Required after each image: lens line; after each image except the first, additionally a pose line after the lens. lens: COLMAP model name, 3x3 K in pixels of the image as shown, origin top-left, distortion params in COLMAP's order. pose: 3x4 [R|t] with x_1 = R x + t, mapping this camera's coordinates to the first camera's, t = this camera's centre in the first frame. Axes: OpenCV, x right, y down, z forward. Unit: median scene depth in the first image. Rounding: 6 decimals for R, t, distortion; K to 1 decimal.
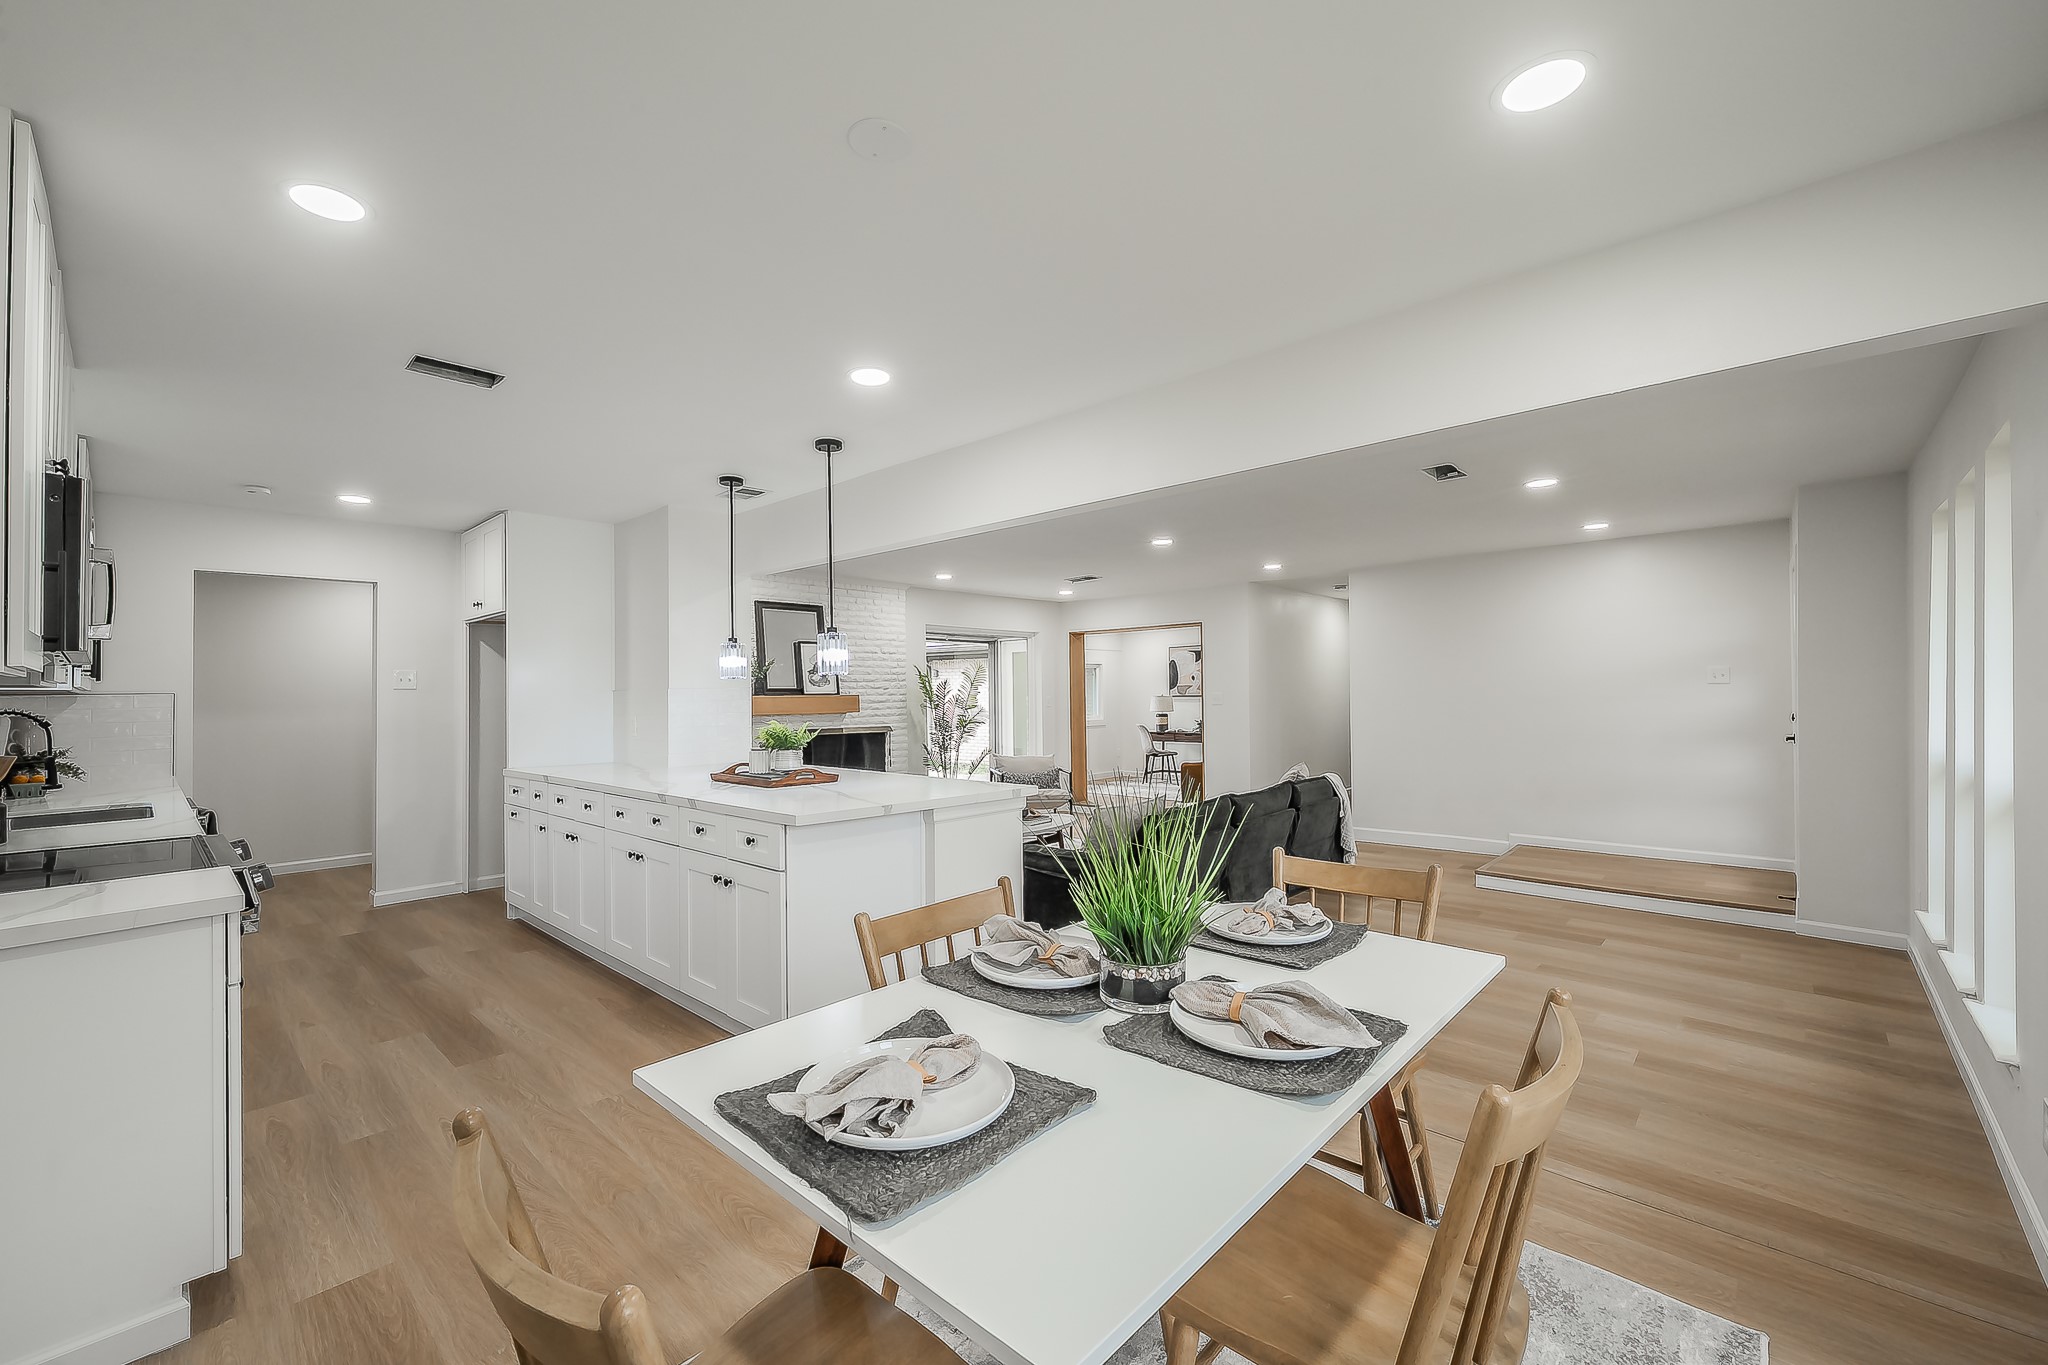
lens RADIAL K [[825.3, 0, 1031.4], [0, 825.3, 682.1], [0, 0, 1]] dist [-0.000240, 0.000016]
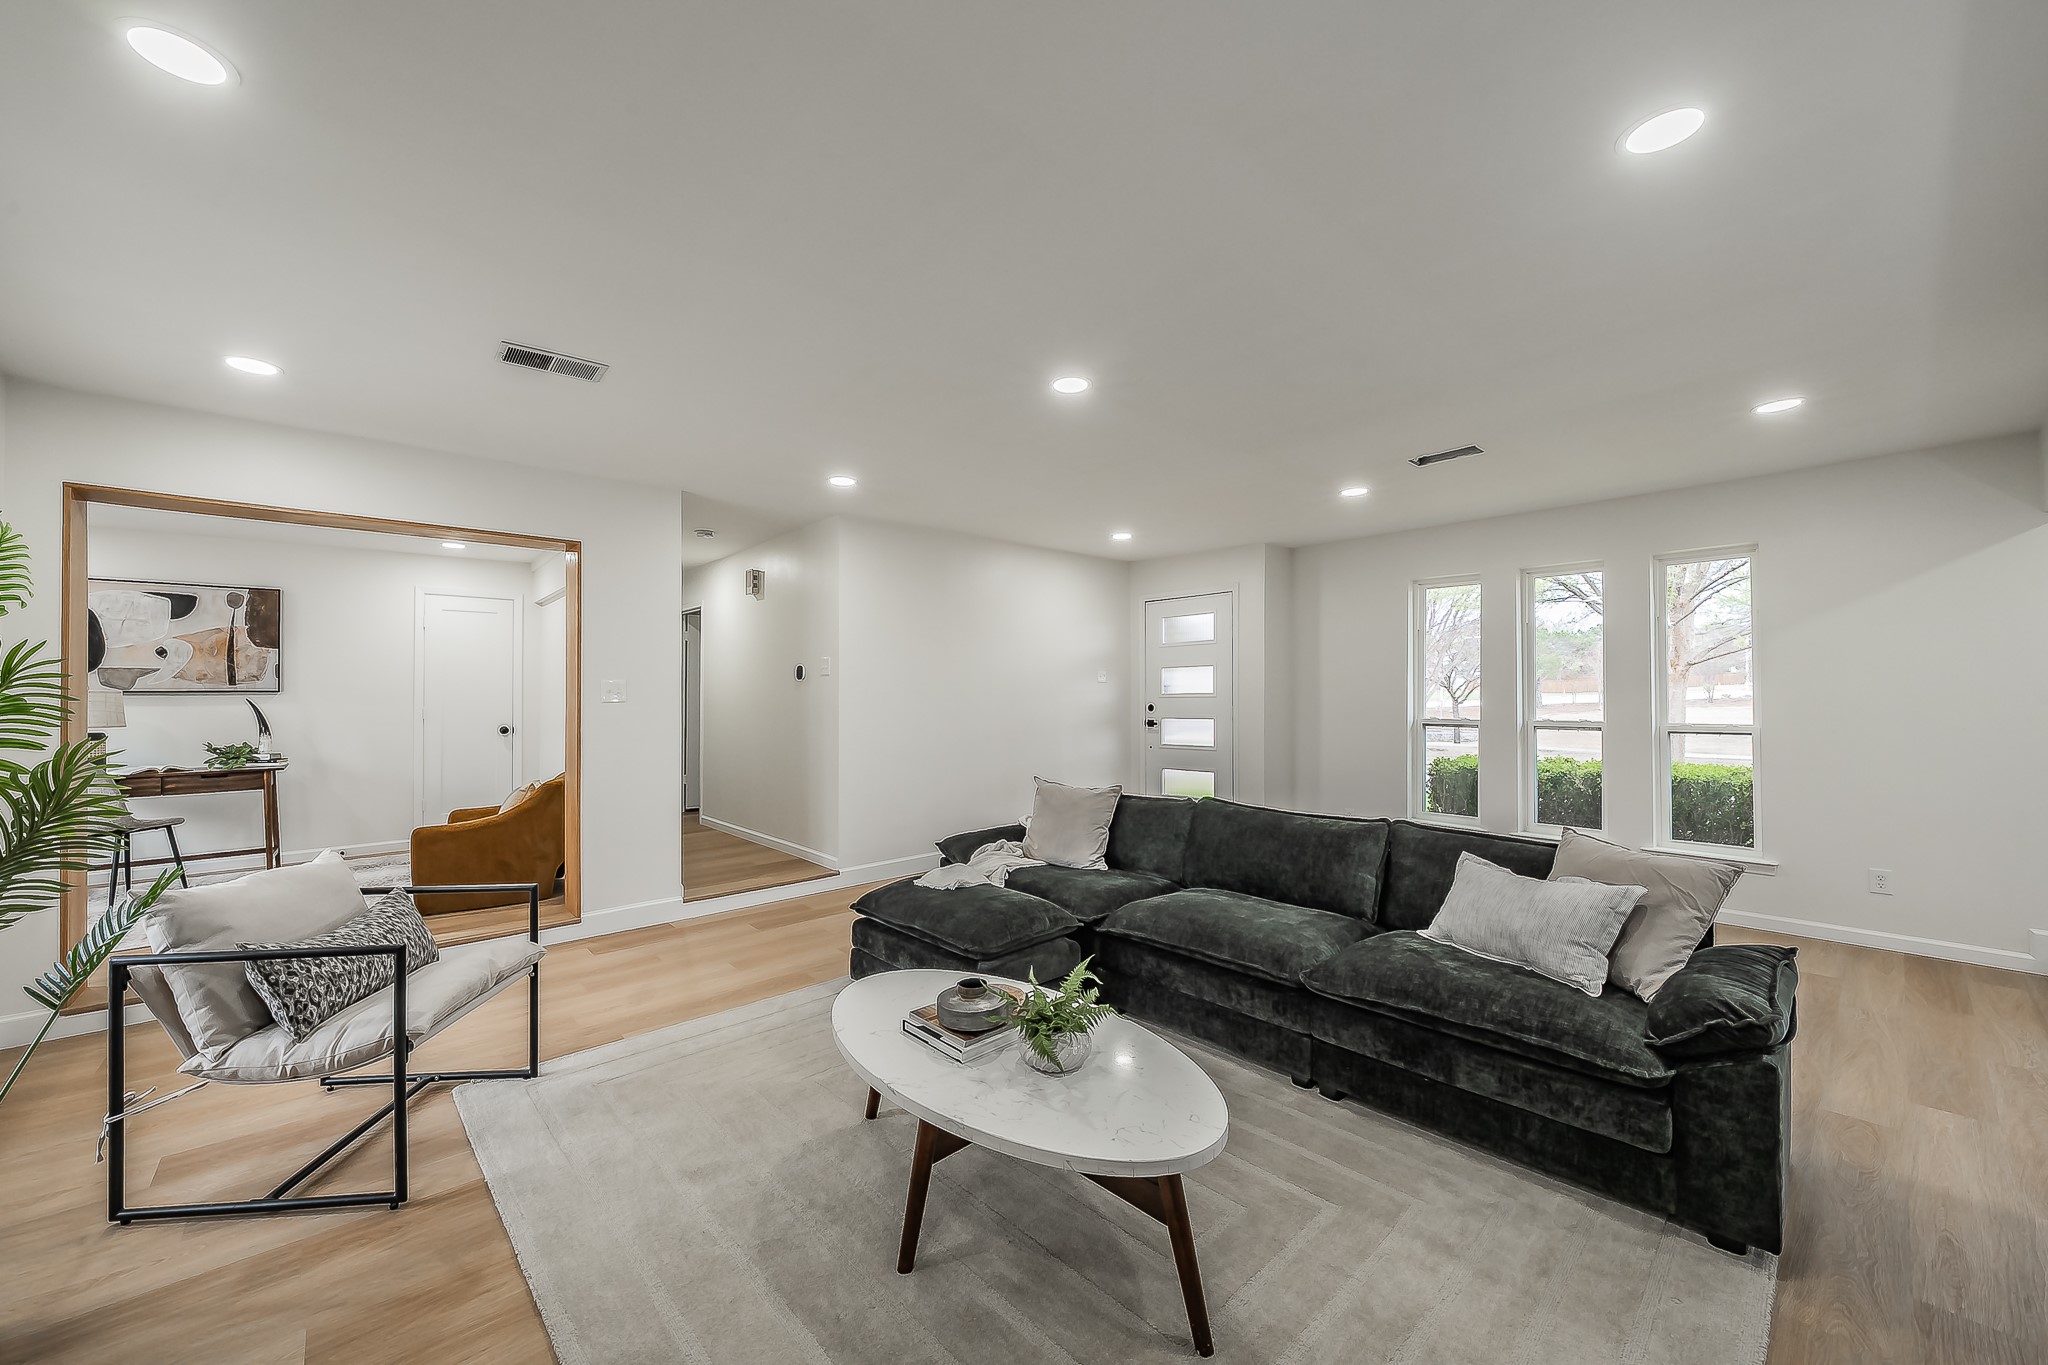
lens RADIAL K [[828.1, 0, 1023.2], [0, 828.1, 691.7], [0, 0, 1]] dist [0.008243, -0.000021]
pose [[0.094176, 0.006590, 0.995534, -0.494353], [-0.019944, 0.999790, -0.004732, 0.021151], [-0.995356, -0.019409, 0.094287, 1.068248]]
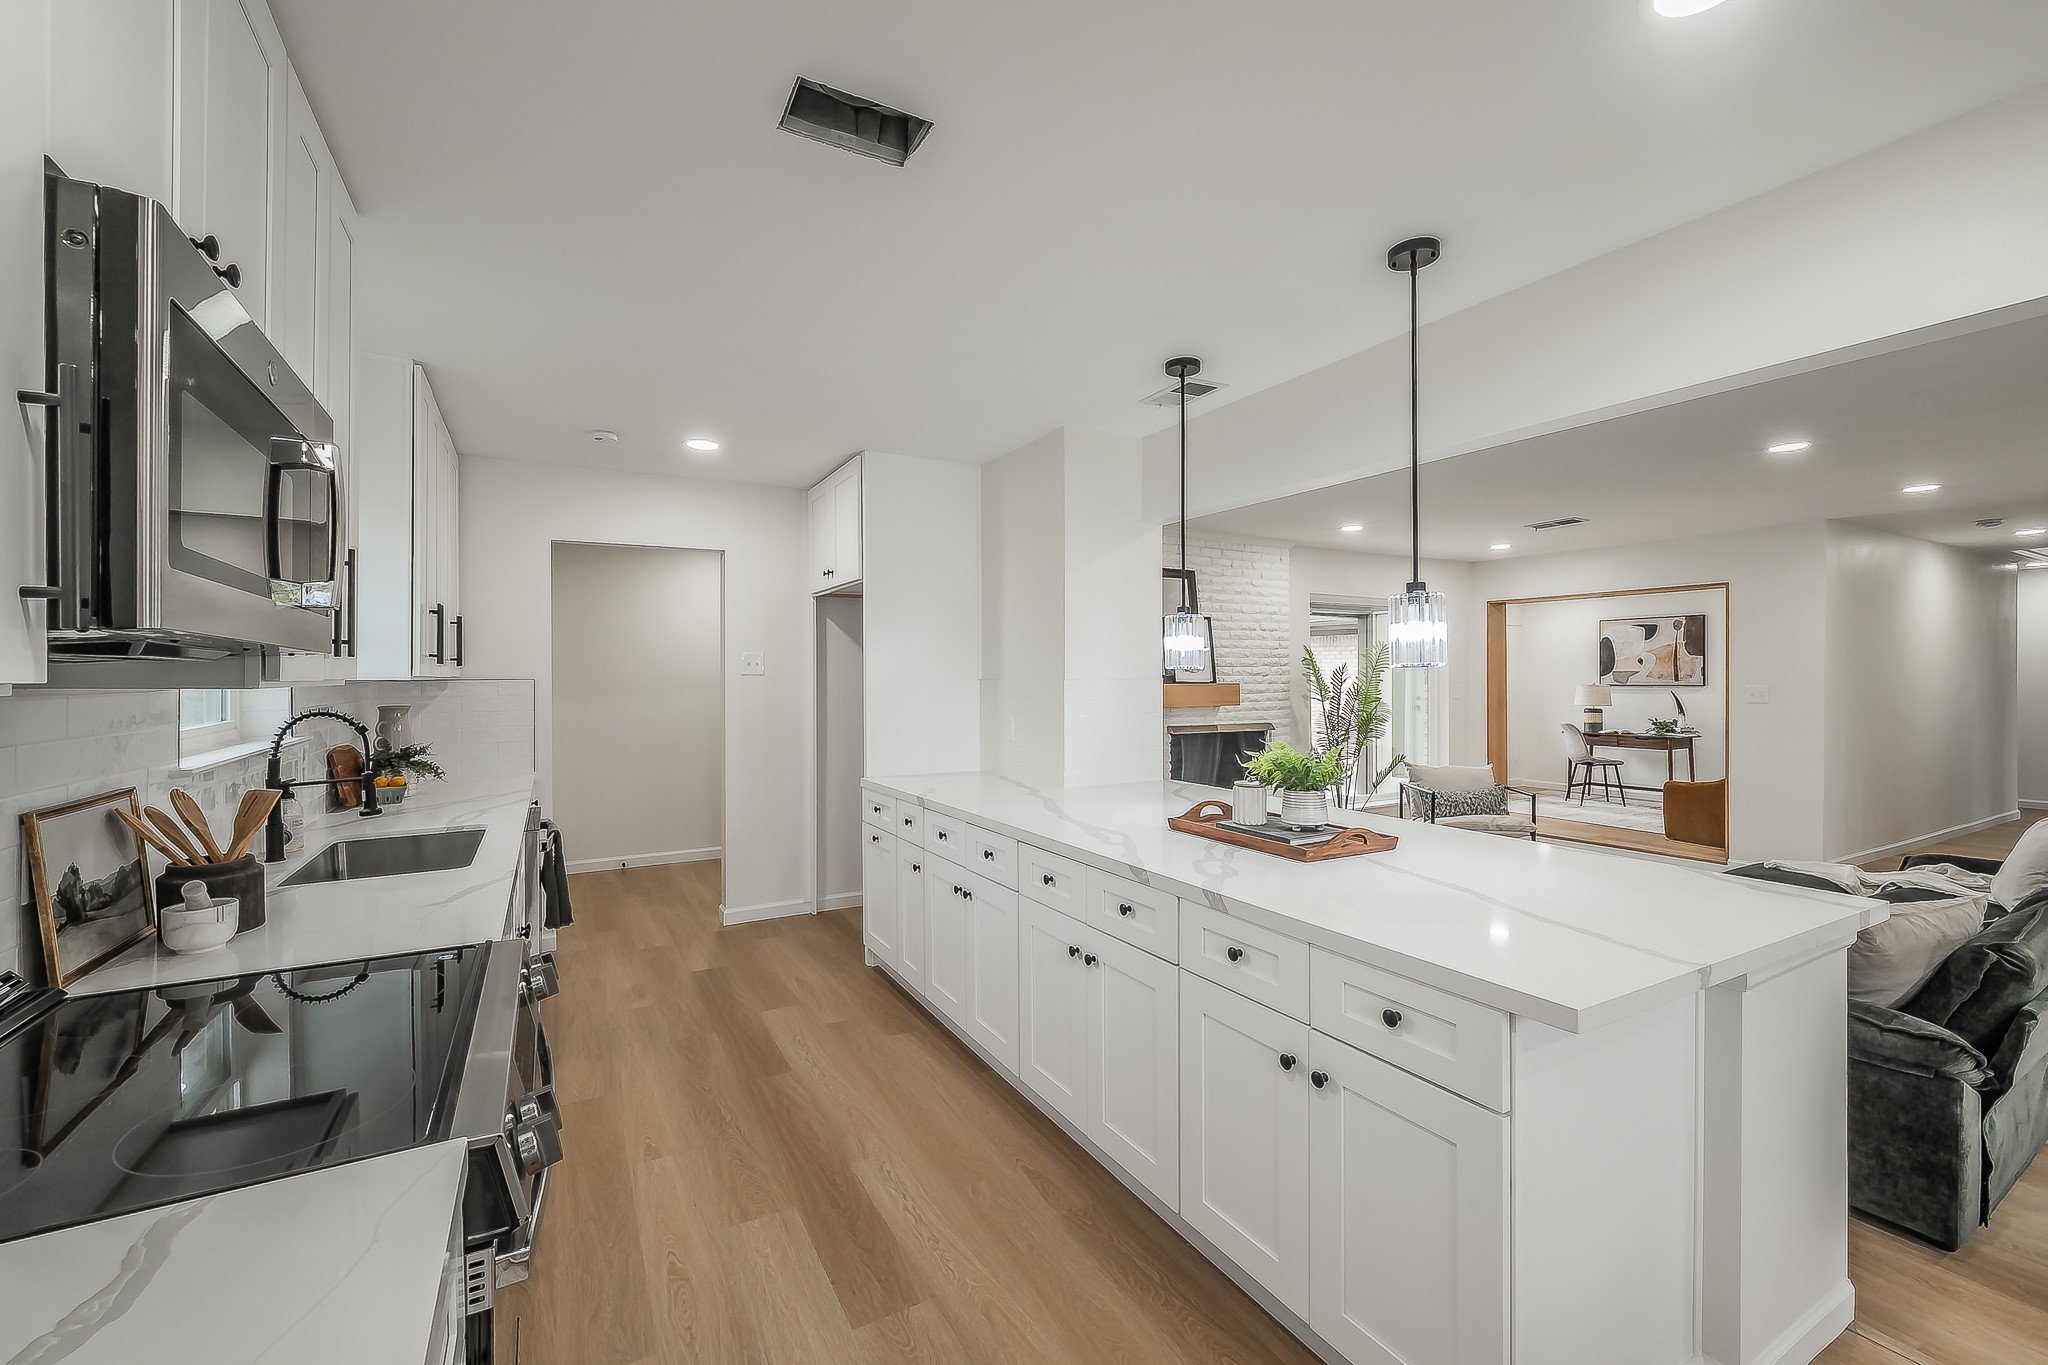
lens RADIAL K [[828.1, 0, 1035.5], [0, 828.1, 682.8], [0, 0, 1]] dist [0.008243, -0.000021]
pose [[0.954210, 0.013395, -0.298839, -0.224226], [-0.005042, 0.999575, 0.028705, -0.009487], [0.299096, -0.025884, 0.953872, 0.269434]]
